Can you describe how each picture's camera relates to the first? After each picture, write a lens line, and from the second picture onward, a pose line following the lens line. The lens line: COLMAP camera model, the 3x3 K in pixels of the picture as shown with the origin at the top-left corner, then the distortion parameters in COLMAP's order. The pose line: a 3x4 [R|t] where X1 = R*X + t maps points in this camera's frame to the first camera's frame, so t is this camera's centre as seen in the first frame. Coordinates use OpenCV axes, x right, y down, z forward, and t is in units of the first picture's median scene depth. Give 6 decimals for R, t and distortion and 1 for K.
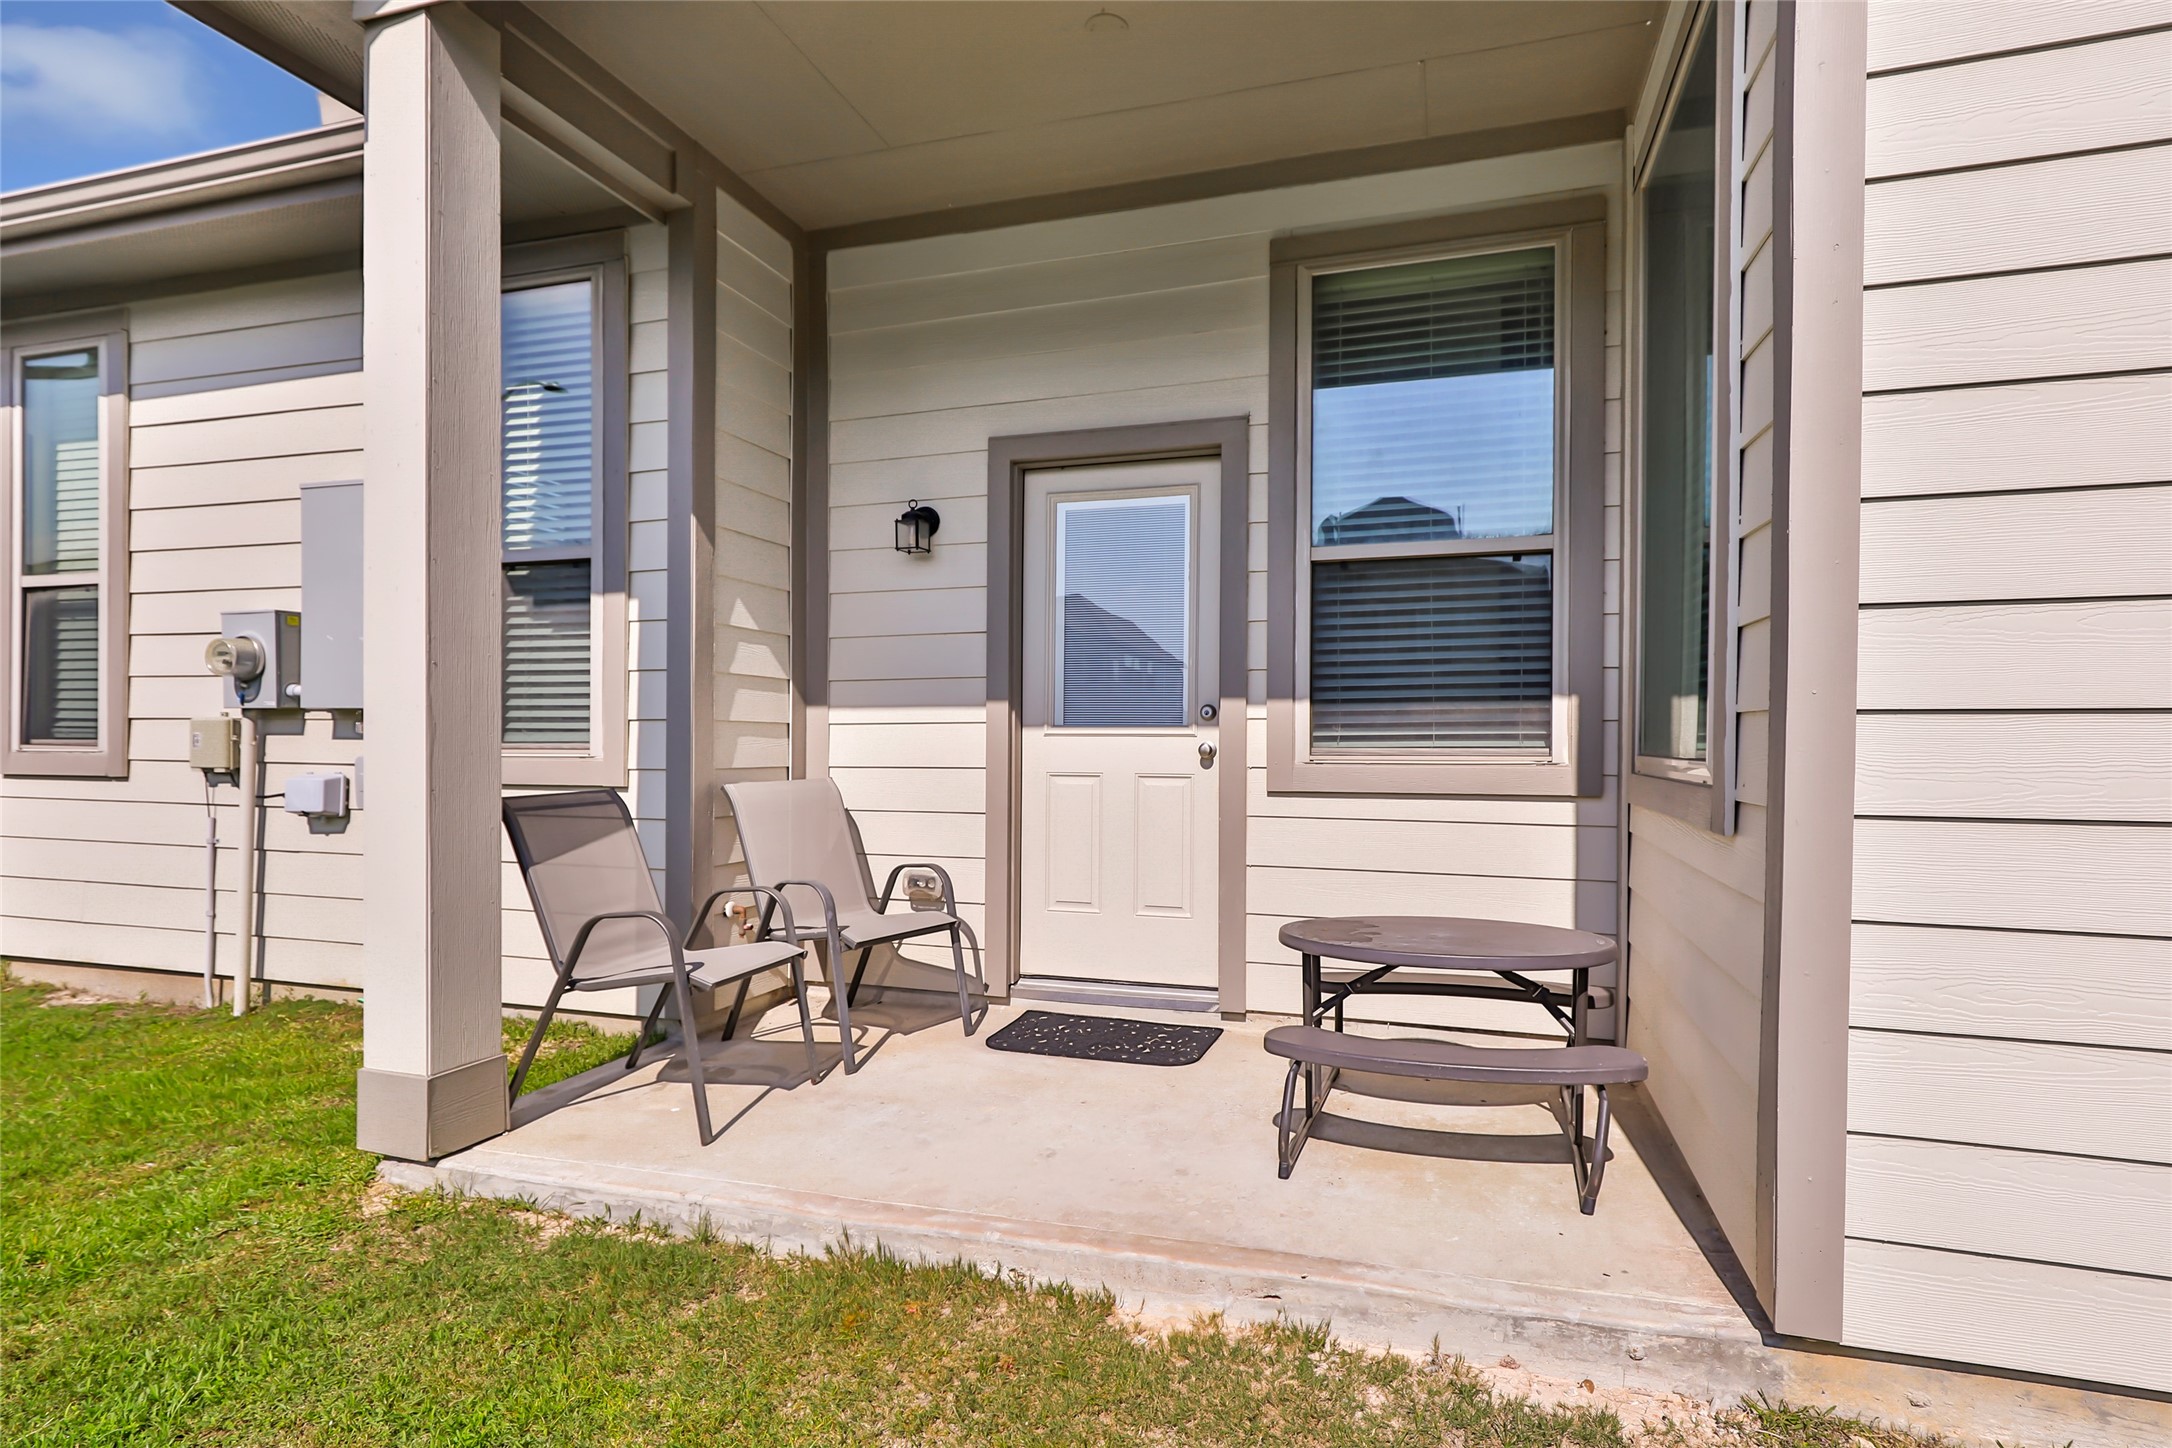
lens RADIAL K [[993.1, 0, 1090.5], [0, 993.1, 744.9], [0, 0, 1]] dist [0.001162, 0.000396]
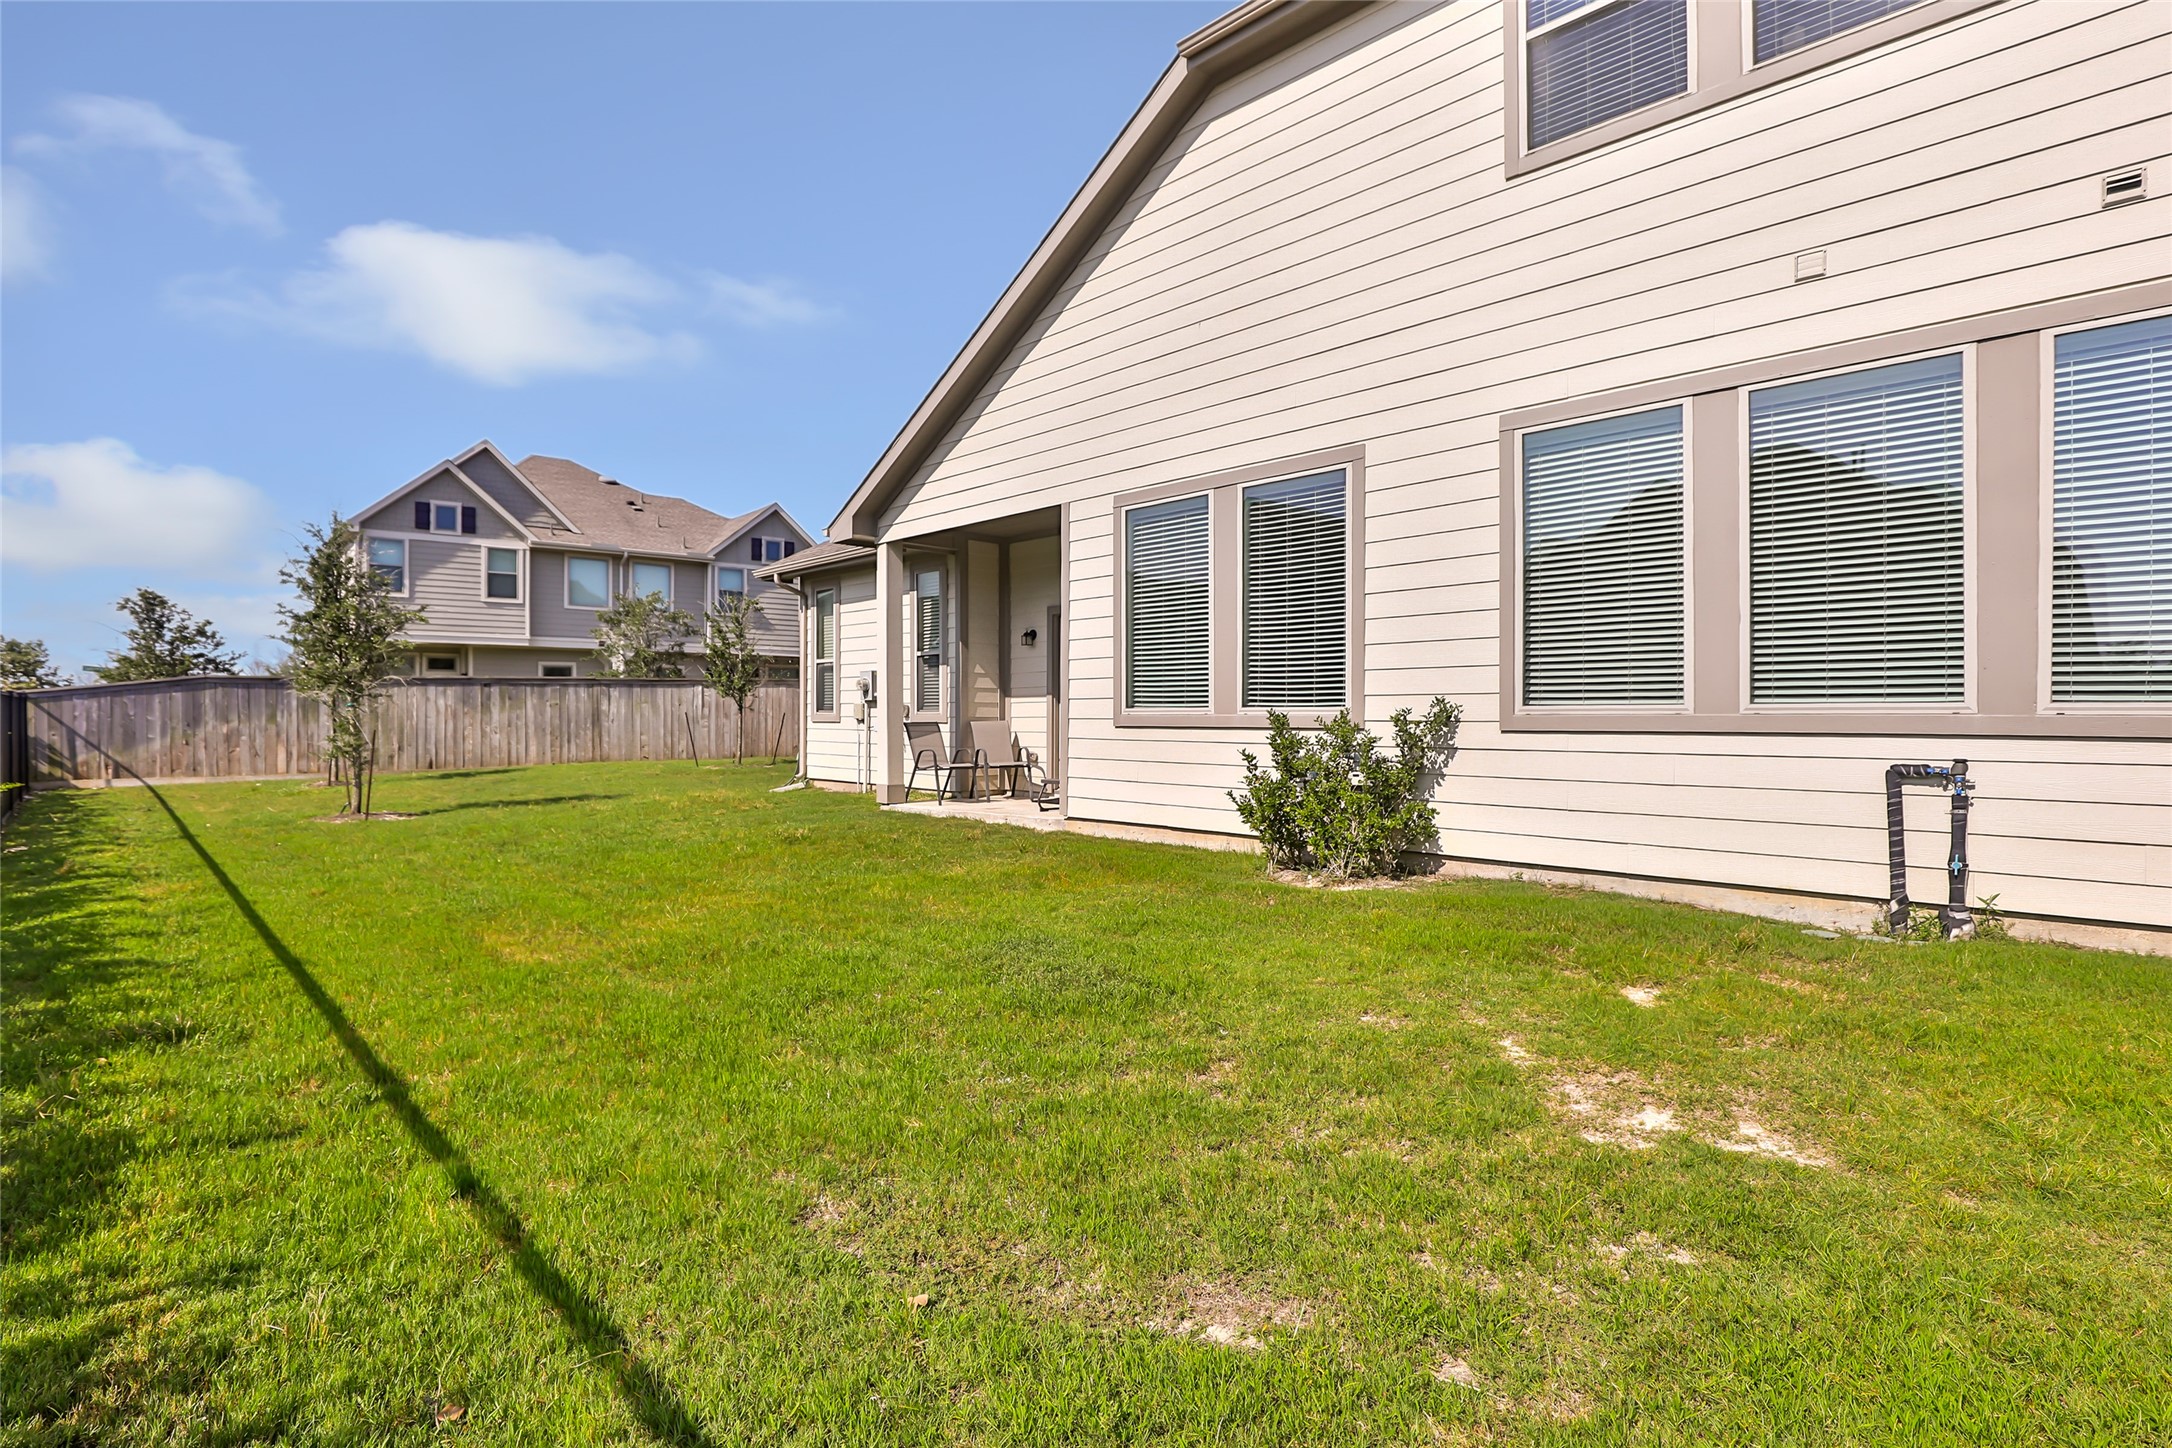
lens RADIAL K [[1019.7, 0, 1086.0], [0, 1019.7, 724.0], [0, 0, 1]] dist [0.002900, 0.000438]
pose [[0.853953, -0.000317, -0.520350, 1.532420], [0.002409, 0.999992, 0.003345, 0.032173], [0.520344, -0.004110, 0.853947, -1.506221]]
